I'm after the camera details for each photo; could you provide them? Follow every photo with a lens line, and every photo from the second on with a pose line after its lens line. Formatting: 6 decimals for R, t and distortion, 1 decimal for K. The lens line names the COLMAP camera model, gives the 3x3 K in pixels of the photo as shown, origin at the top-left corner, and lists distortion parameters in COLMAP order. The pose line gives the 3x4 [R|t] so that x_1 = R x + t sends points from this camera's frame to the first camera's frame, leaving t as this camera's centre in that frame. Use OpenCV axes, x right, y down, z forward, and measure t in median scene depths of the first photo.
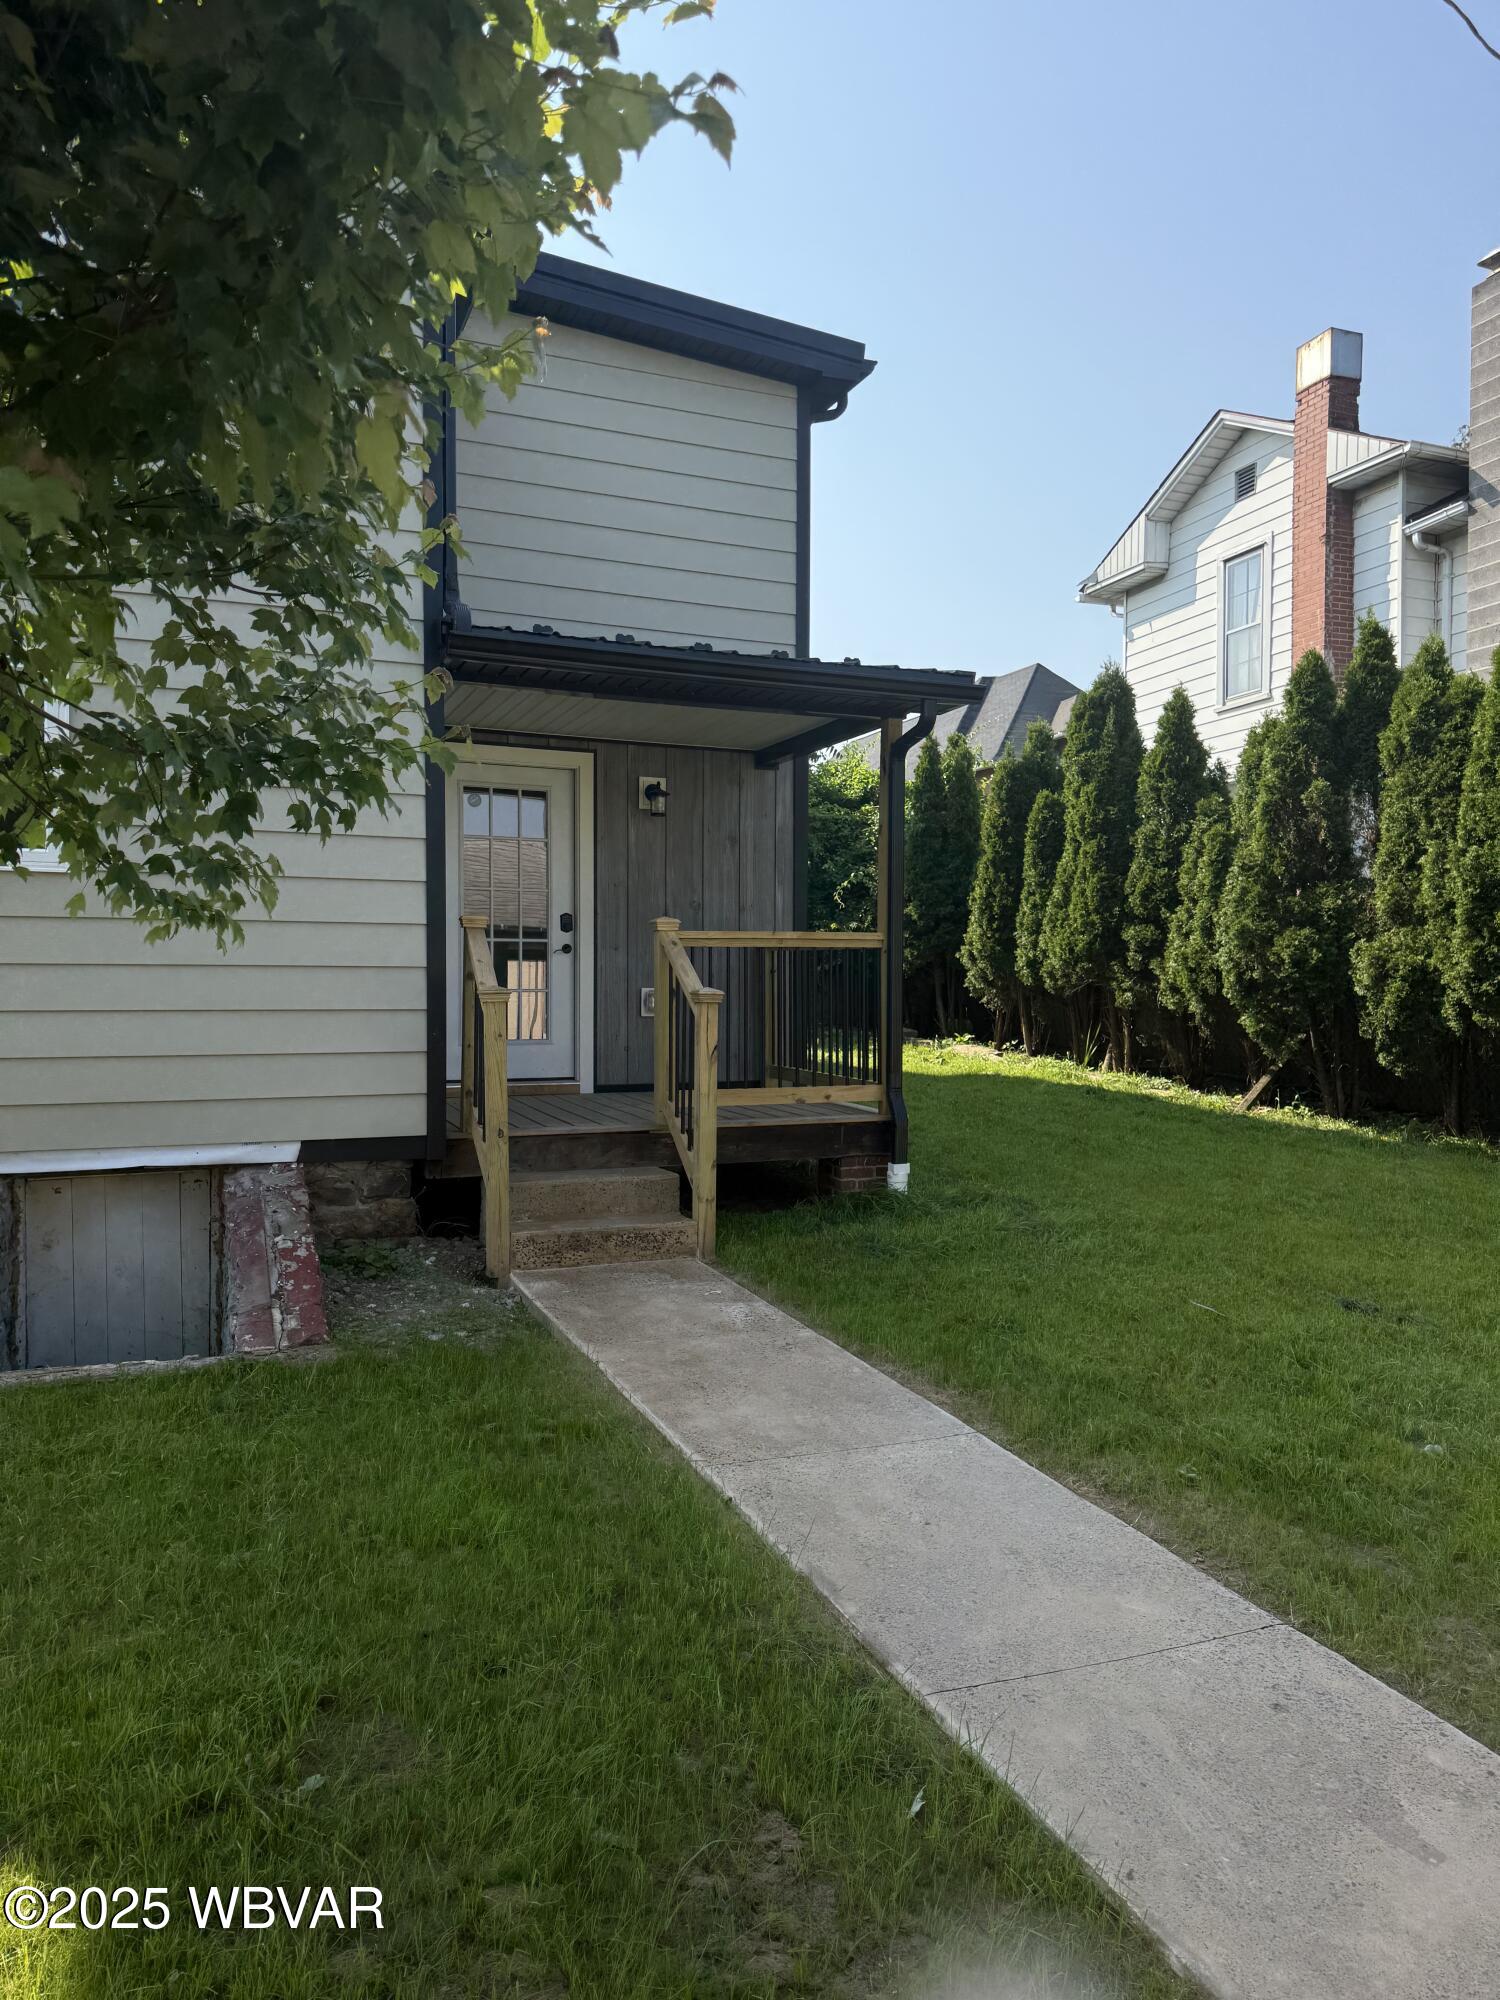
lens RADIAL K [[1429.7, 0, 752.4], [0, 1429.7, 1036.1], [0, 0, 1]] dist [0.034971, -0.031048]
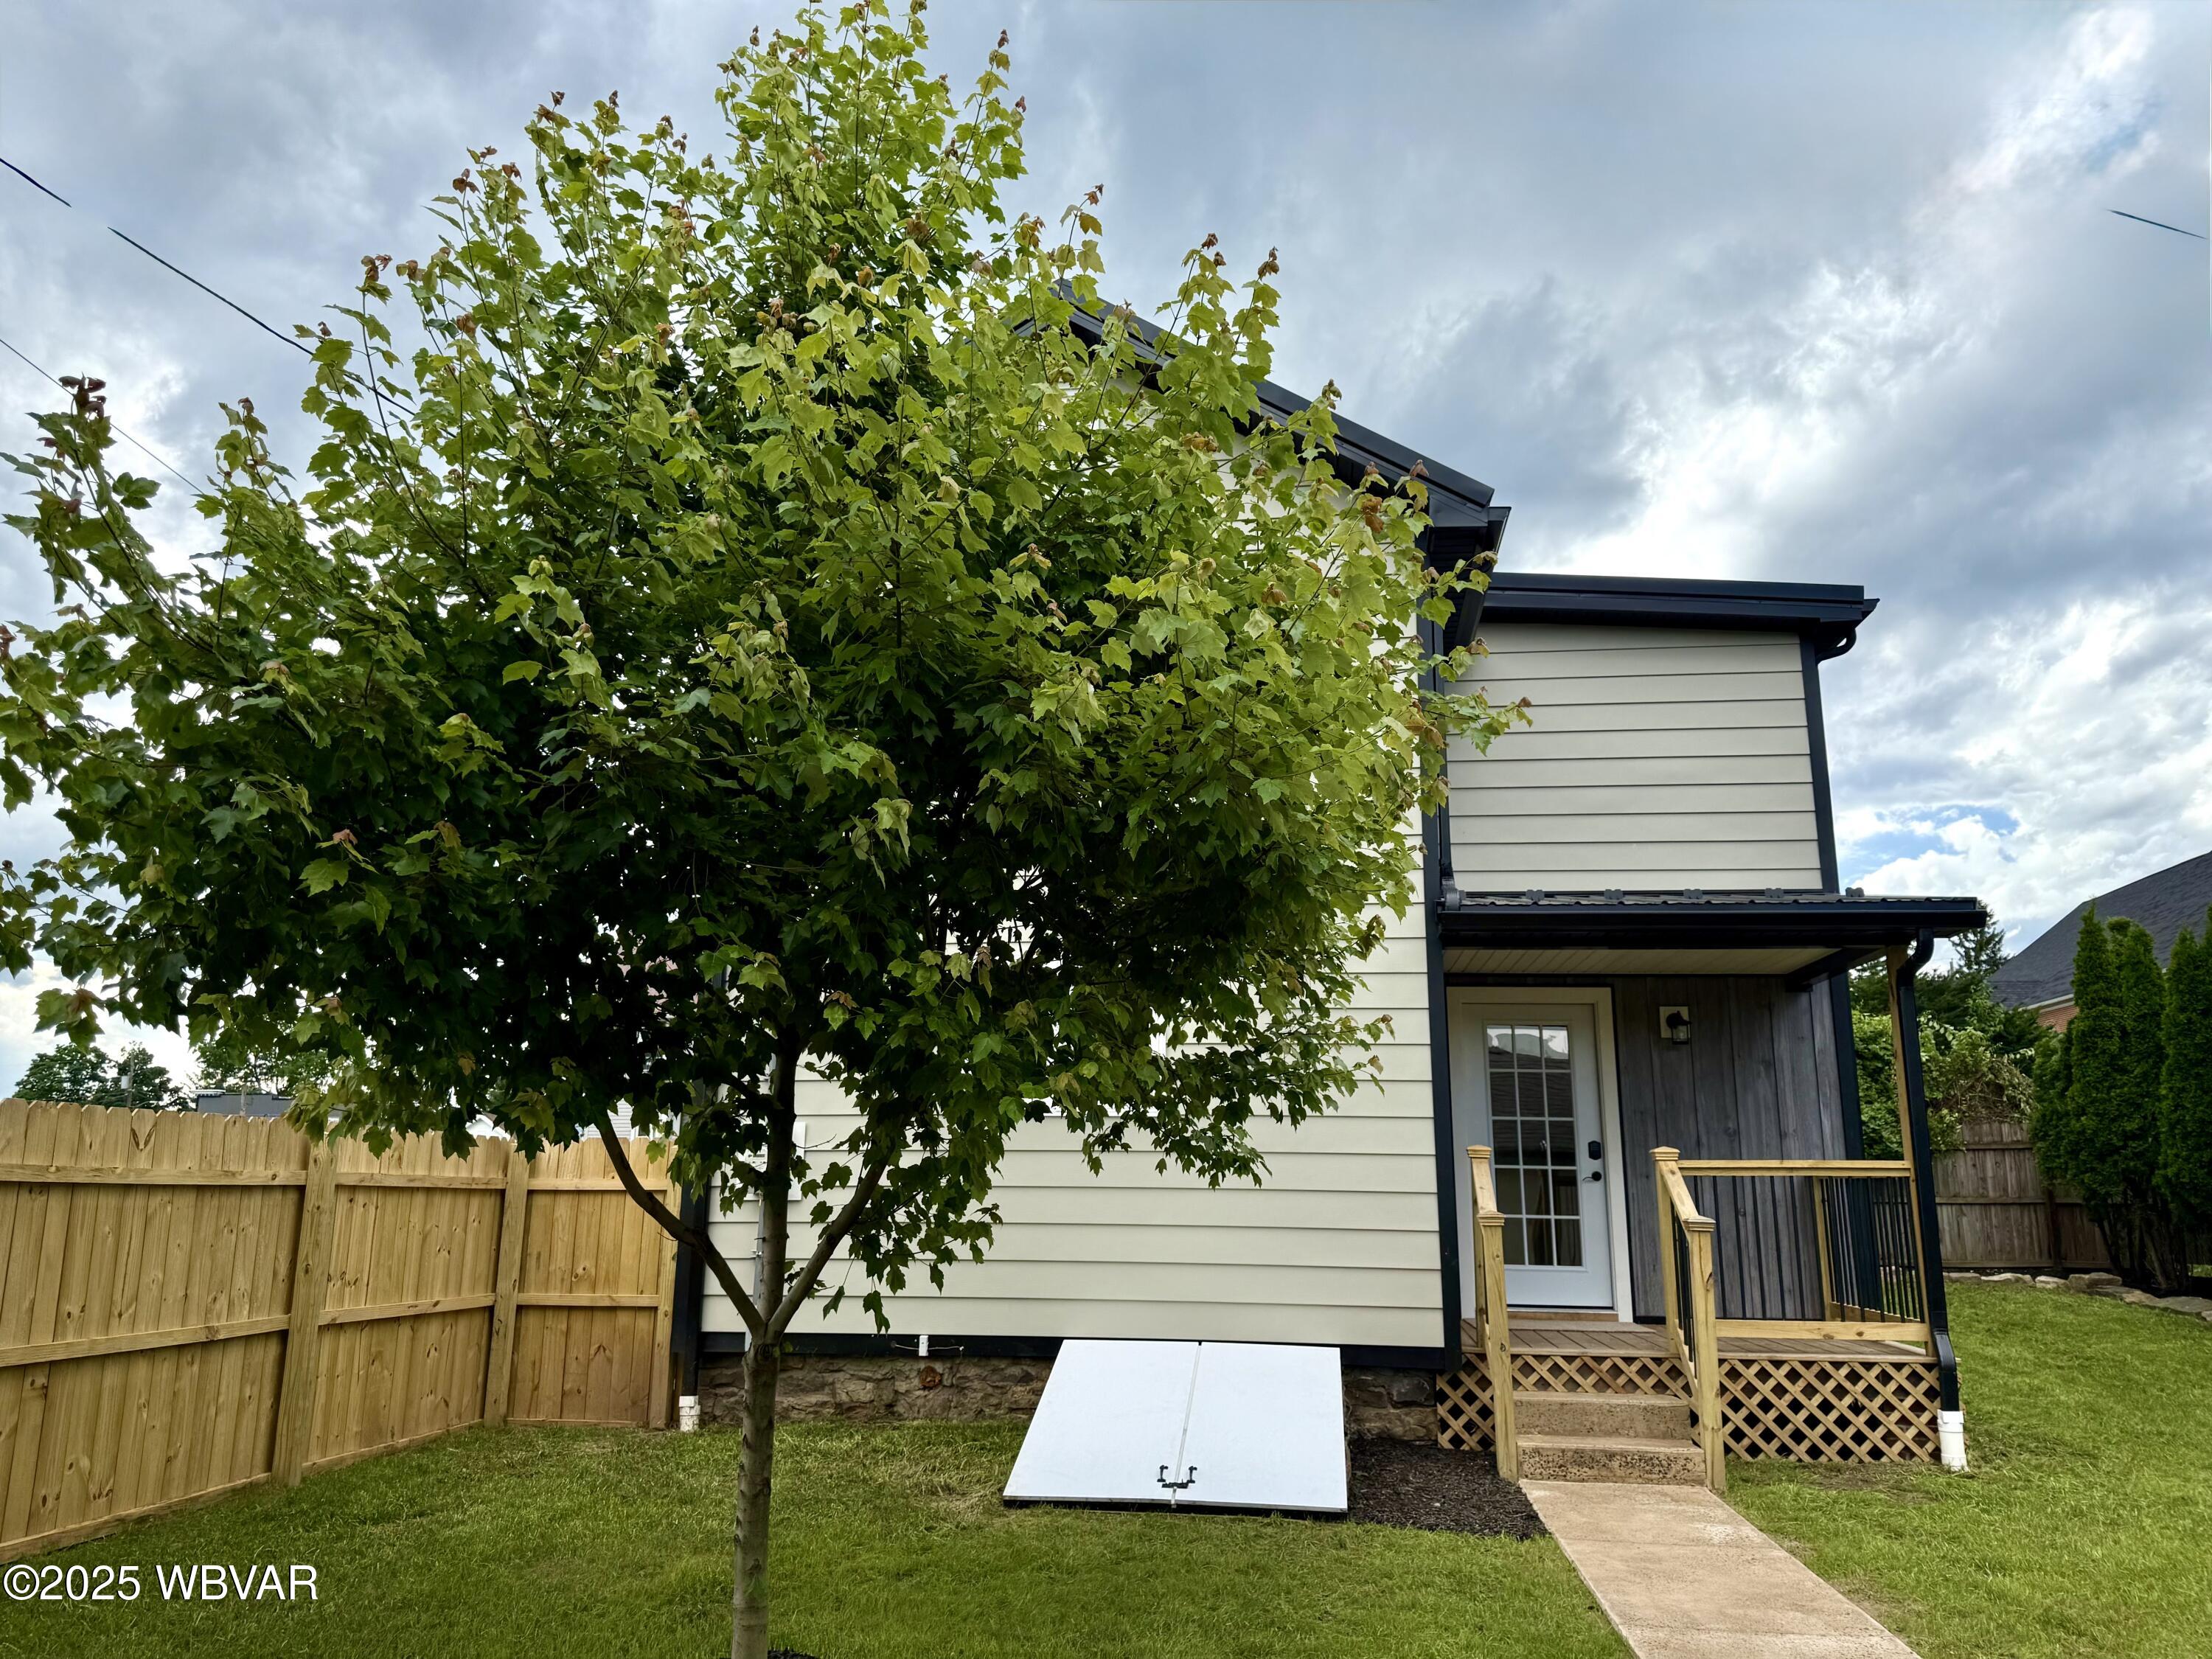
lens RADIAL K [[1581.2, 0, 1102.1], [0, 1581.2, 836.2], [0, 0, 1]] dist [0.034971, -0.031048]
pose [[0.884253, -0.095293, -0.457184, 0.124114], [-0.028886, 0.965926, -0.257200, 0.008871], [0.466115, 0.240636, 0.851370, -0.245254]]
